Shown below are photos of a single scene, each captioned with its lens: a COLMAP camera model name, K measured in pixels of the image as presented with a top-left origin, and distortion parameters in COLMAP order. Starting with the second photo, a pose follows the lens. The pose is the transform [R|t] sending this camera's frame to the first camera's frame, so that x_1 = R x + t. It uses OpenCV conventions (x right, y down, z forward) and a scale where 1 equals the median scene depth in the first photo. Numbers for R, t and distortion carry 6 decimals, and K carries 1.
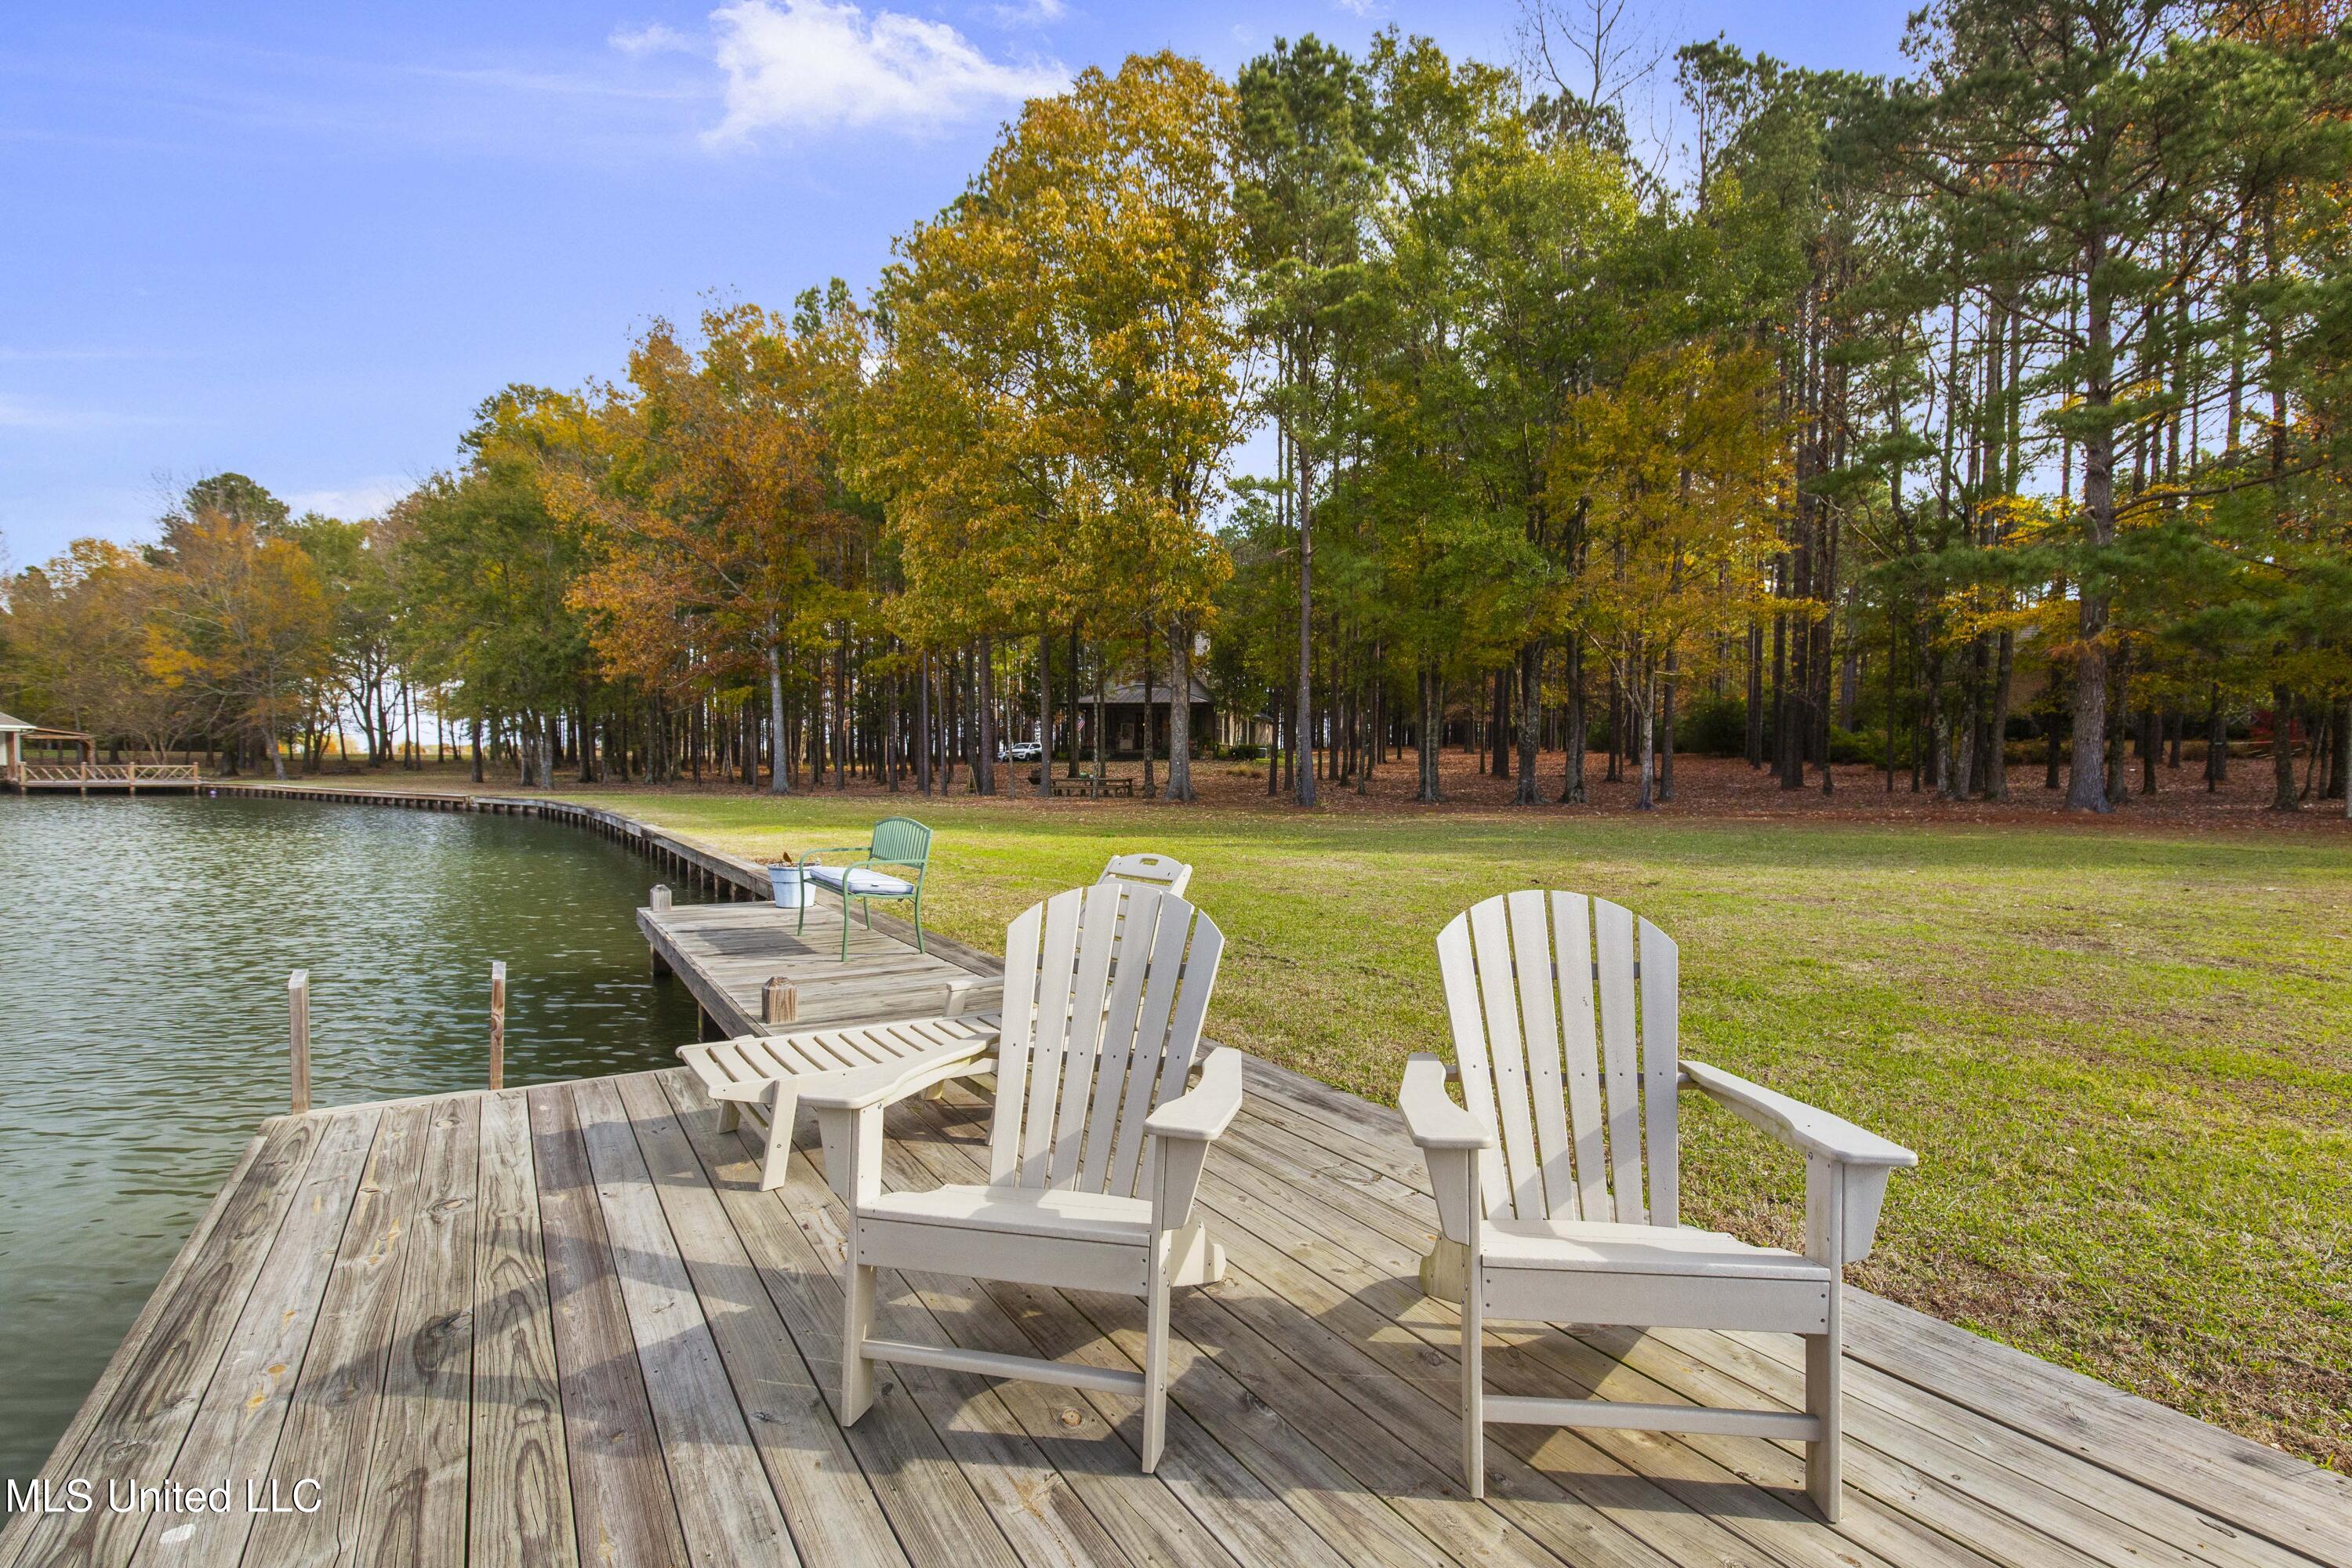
lens RADIAL K [[1137.0, 0, 1134.0], [0, 1137.0, 822.4], [0, 0, 1]] dist [0.002303, -0.000771]
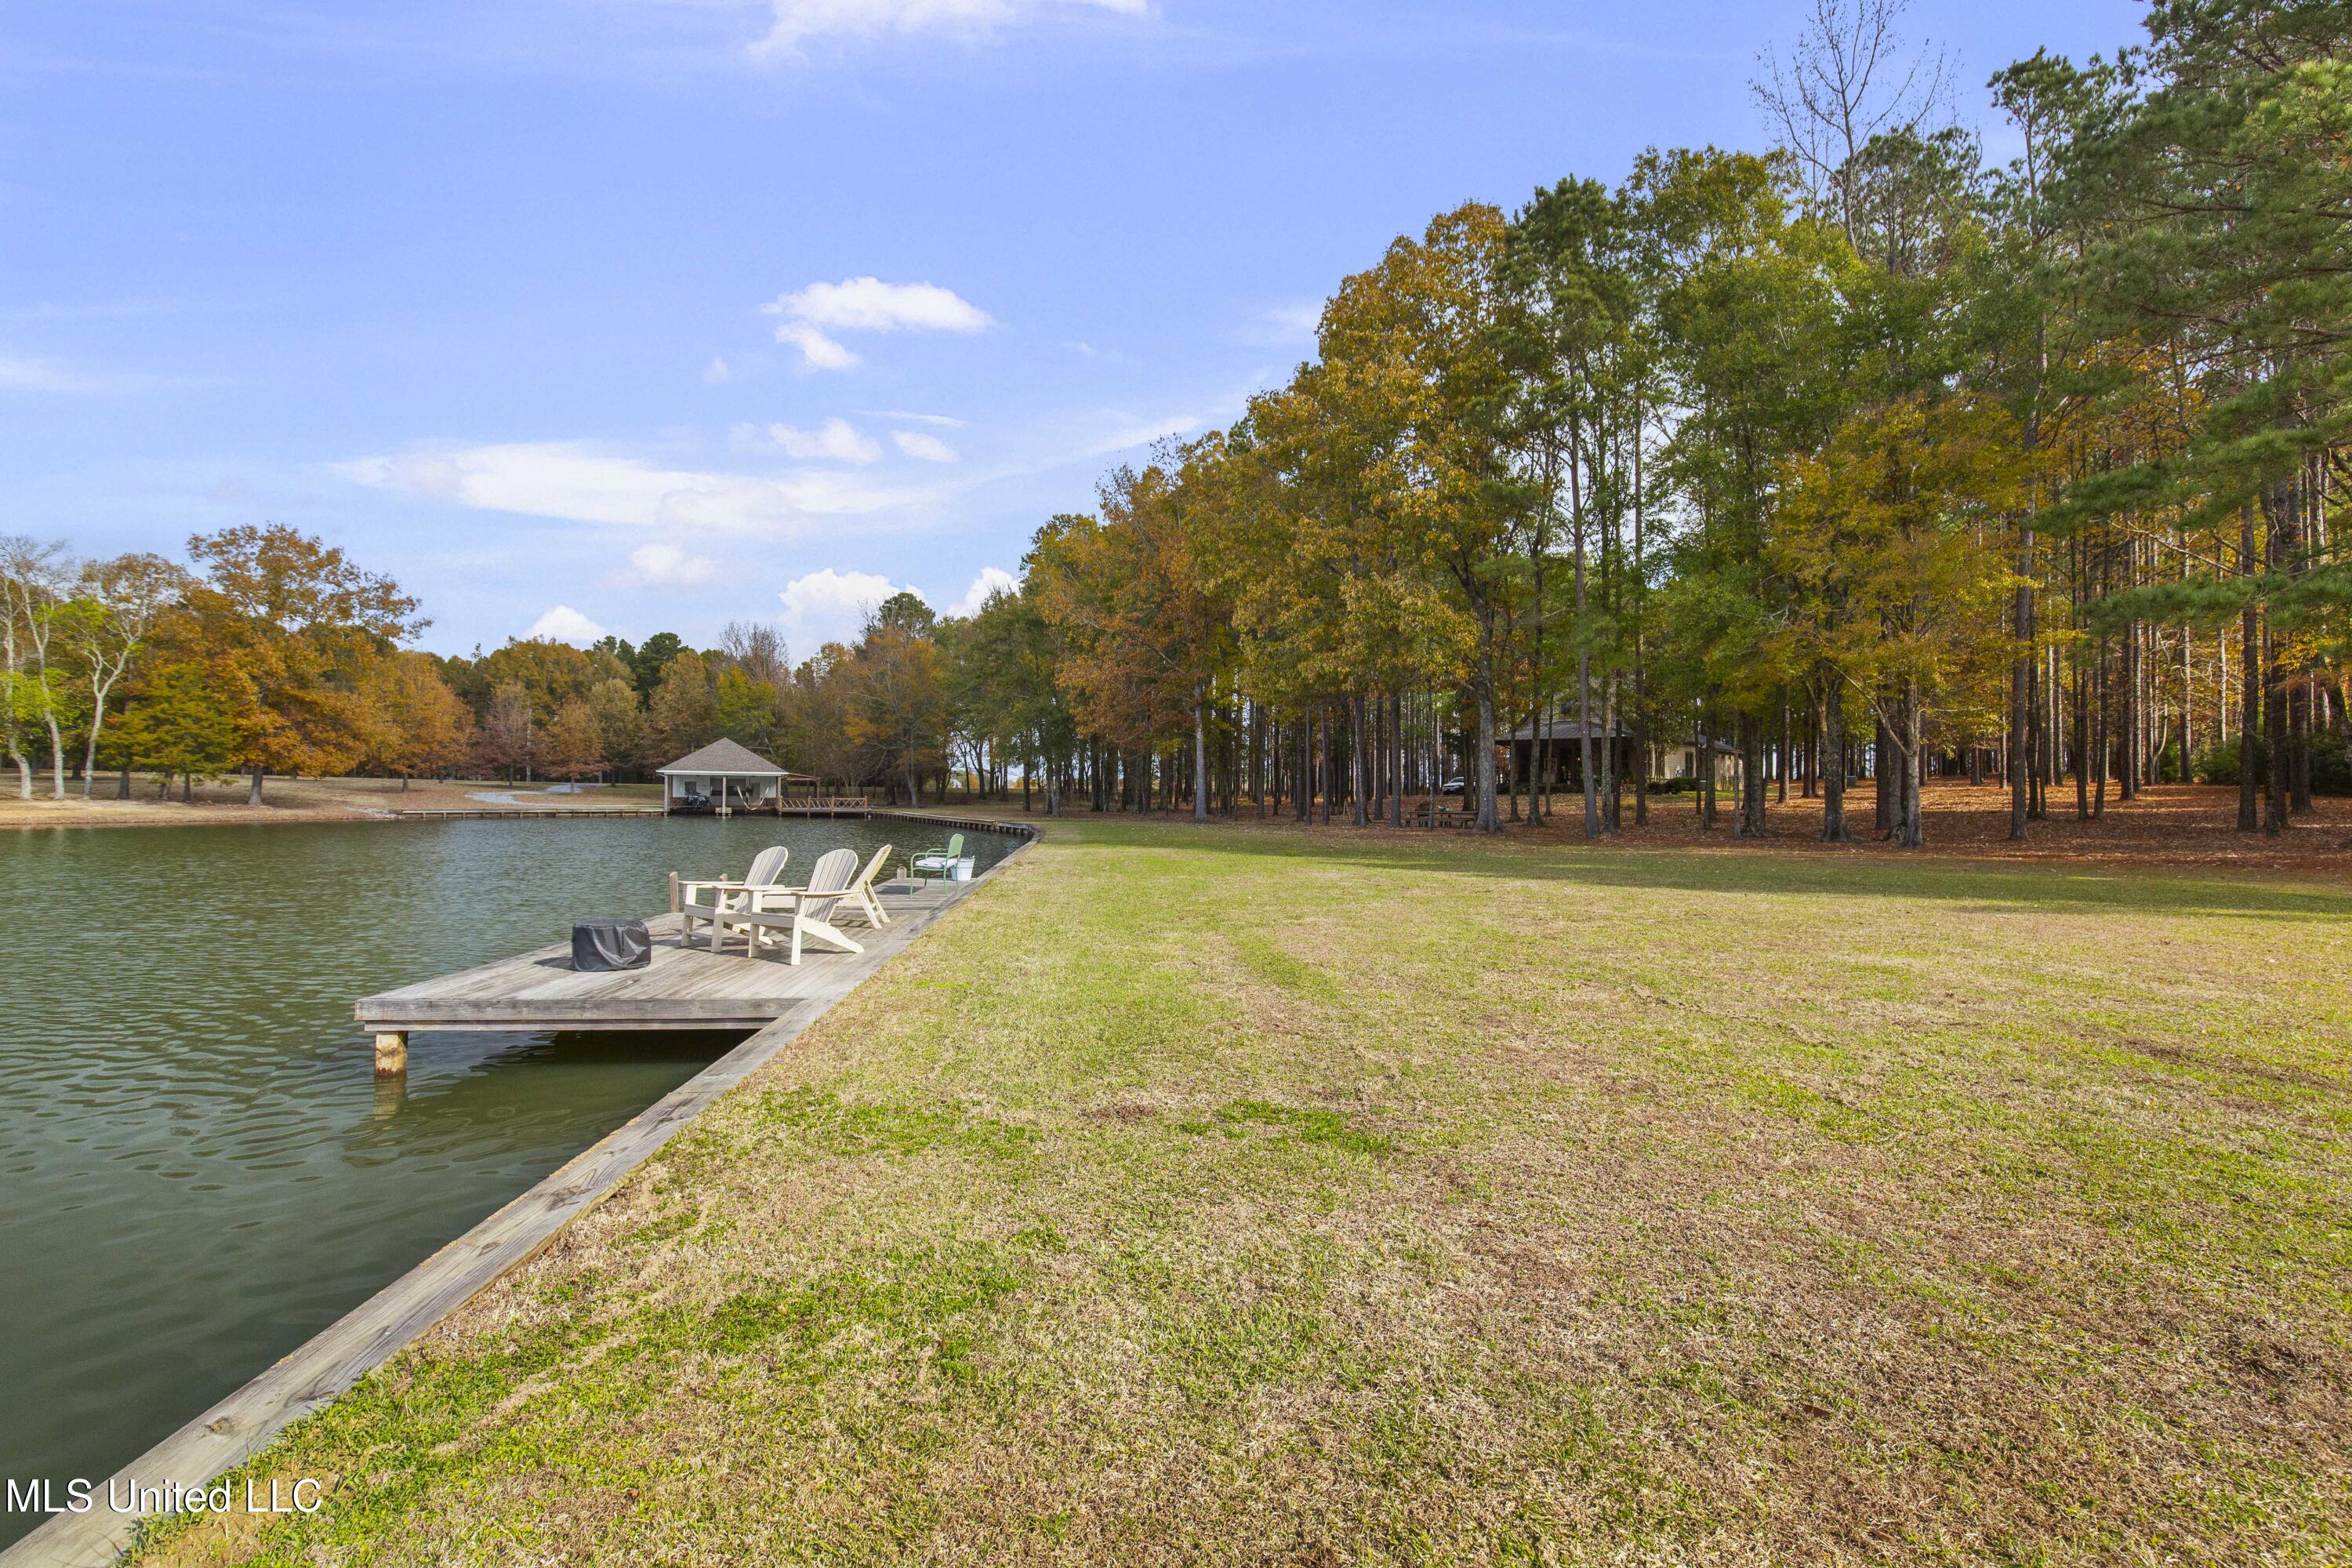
lens RADIAL K [[1137.0, 0, 1134.0], [0, 1137.0, 822.4], [0, 0, 1]] dist [0.002303, -0.000771]
pose [[0.874965, 0.011813, -0.484041, 0.199930], [-0.024435, 0.999506, -0.019778, 0.002158], [0.483569, 0.029133, 0.874822, -0.126508]]
